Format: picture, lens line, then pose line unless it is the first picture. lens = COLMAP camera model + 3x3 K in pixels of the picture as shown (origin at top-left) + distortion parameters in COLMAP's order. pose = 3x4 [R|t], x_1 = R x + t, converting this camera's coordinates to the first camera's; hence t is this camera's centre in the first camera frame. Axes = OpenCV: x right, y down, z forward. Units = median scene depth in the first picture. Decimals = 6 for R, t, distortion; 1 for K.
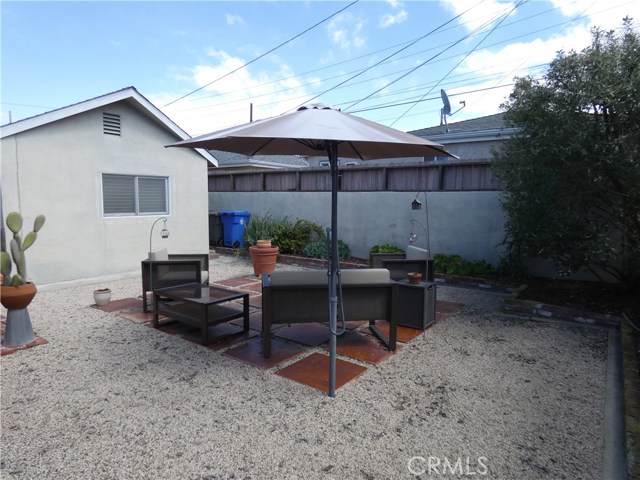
lens RADIAL K [[396.3, 0, 319.5], [0, 396.3, 237.5], [0, 0, 1]] dist [-0.004665, -0.001693]
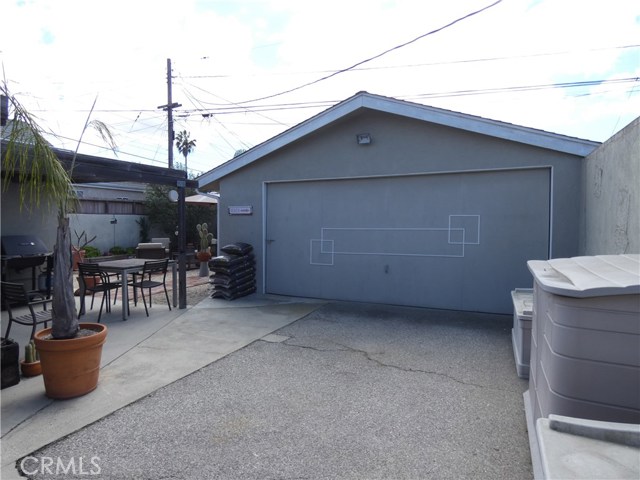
lens RADIAL K [[396.6, 0, 318.9], [0, 396.6, 236.7], [0, 0, 1]] dist [-0.001995, -0.003444]
pose [[-0.208391, -0.047562, 0.976888, -2.855298], [0.089124, 0.993738, 0.067395, -0.074065], [-0.973976, 0.101109, -0.202848, 0.647956]]
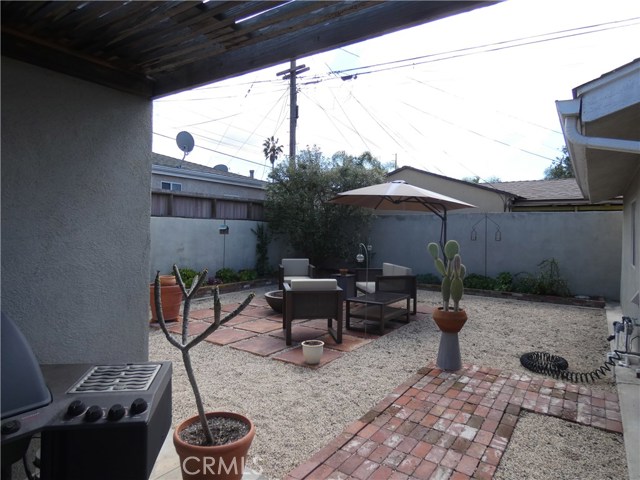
lens RADIAL K [[396.3, 0, 319.5], [0, 396.3, 237.5], [0, 0, 1]] dist [-0.004665, -0.001693]
pose [[-0.021713, -0.031928, 0.999254, -1.521740], [0.075610, 0.996575, 0.033485, -0.121000], [-0.996901, 0.076280, -0.019225, 1.119678]]
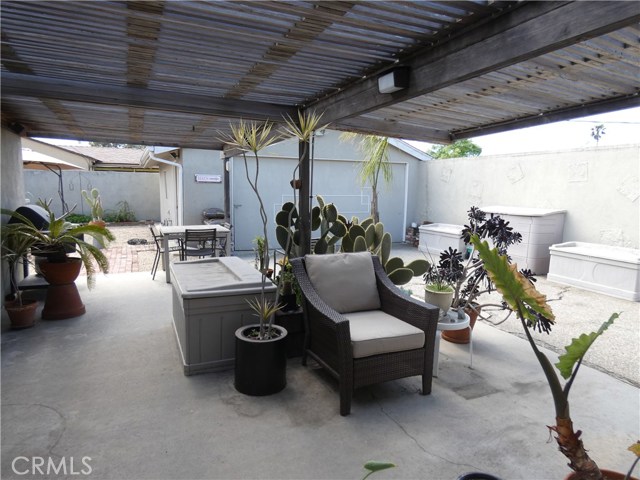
lens RADIAL K [[396.3, 0, 319.5], [0, 396.3, 237.5], [0, 0, 1]] dist [-0.004665, -0.001693]
pose [[-0.876095, -0.083853, 0.474790, -2.466238], [0.018009, 0.978382, 0.206022, -0.199281], [-0.481802, 0.189045, -0.855645, 1.921933]]
